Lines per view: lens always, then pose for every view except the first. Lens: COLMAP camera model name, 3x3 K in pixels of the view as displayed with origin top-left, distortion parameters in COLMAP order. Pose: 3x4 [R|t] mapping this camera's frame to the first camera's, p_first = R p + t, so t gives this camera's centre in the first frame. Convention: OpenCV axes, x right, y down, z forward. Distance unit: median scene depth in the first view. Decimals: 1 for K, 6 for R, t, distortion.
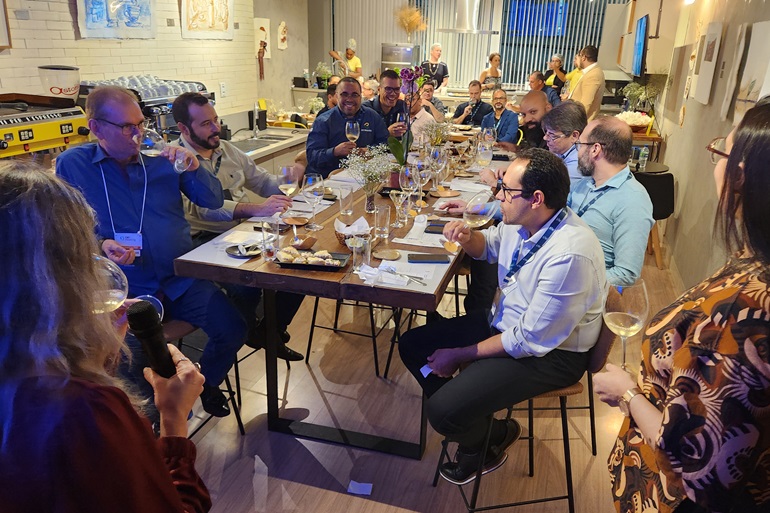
lens RADIAL K [[570.9, 0, 385.0], [0, 570.9, 256.5], [0, 0, 1]] dist [0.080156, -0.047448]
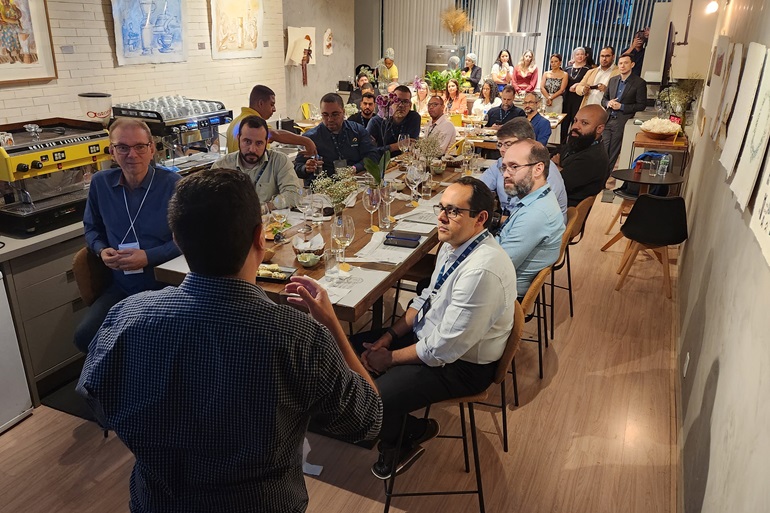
lens RADIAL K [[570.9, 0, 385.0], [0, 570.9, 256.5], [0, 0, 1]] dist [0.080156, -0.047448]
pose [[0.990257, 0.033204, -0.135235, 0.163725], [-0.030373, 0.999275, 0.022939, -0.035778], [0.135899, -0.018607, 0.990548, -0.076990]]
